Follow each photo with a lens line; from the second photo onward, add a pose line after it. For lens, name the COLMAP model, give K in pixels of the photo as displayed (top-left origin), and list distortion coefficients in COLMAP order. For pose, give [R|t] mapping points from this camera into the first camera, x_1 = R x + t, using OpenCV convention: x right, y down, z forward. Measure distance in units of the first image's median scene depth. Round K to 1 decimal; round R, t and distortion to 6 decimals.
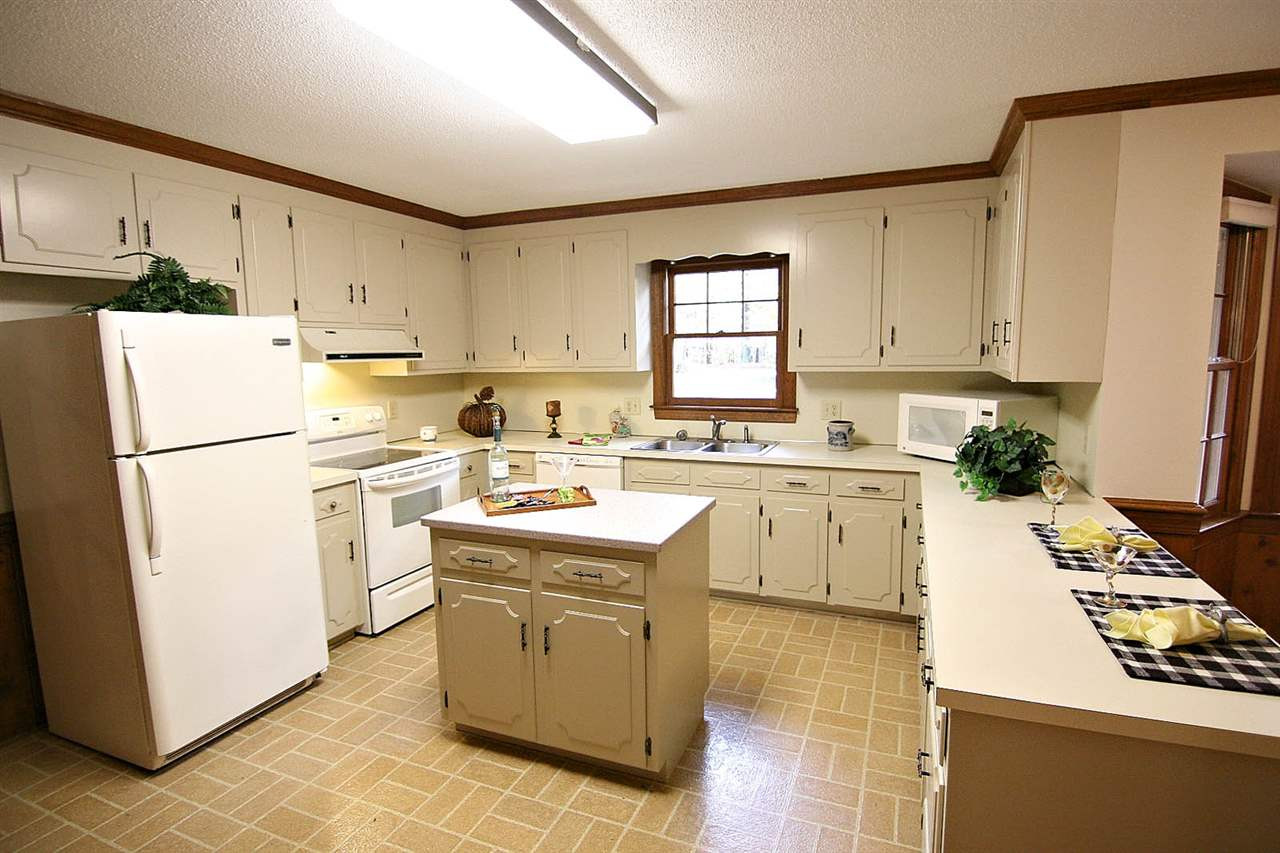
lens RADIAL K [[650.4, 0, 670.6], [0, 650.4, 441.9], [0, 0, 1]] dist [-0.006518, -0.003822]
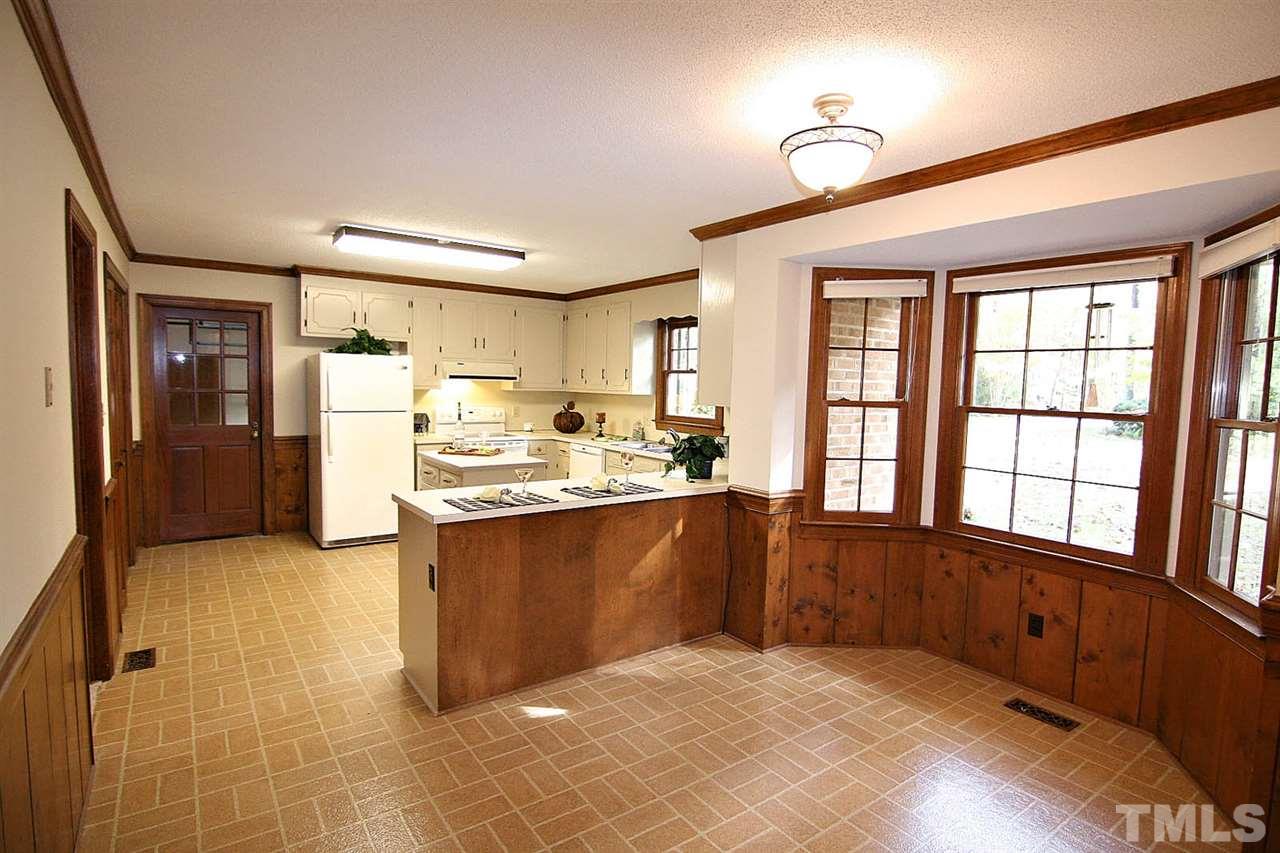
lens RADIAL K [[650.4, 0, 642.5], [0, 650.4, 428.0], [0, 0, 1]] dist [-0.006518, -0.003822]
pose [[0.840502, 0.072831, -0.536892, 0.758832], [-0.111534, 0.992959, -0.039907, 0.023169], [0.530205, 0.093423, 0.842707, -0.222683]]
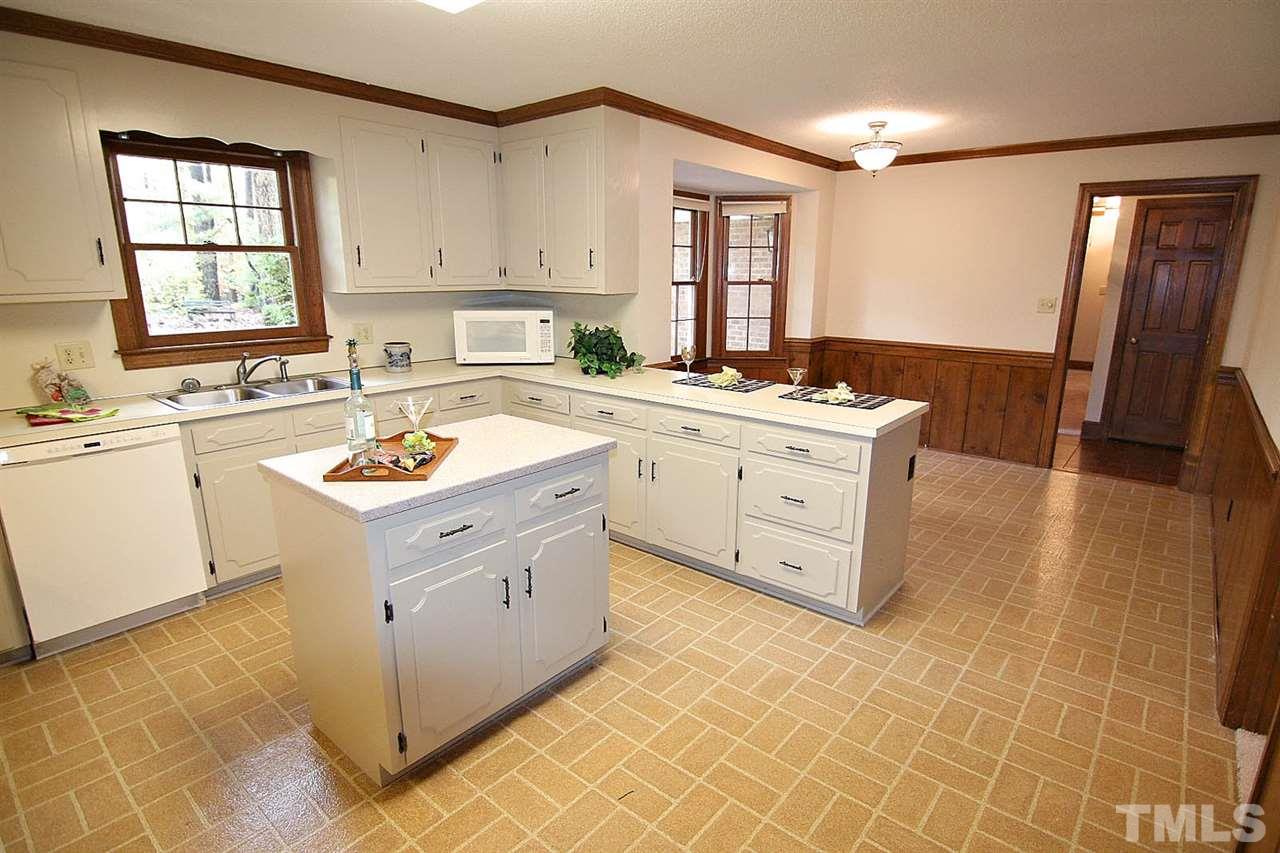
lens RADIAL K [[650.4, 0, 645.9], [0, 650.4, 428.9], [0, 0, 1]] dist [-0.006518, -0.003822]
pose [[0.309671, -0.209358, 0.927509, -0.525529], [0.123775, 0.976035, 0.178986, -0.030541], [-0.942753, 0.059375, 0.328163, 0.286345]]
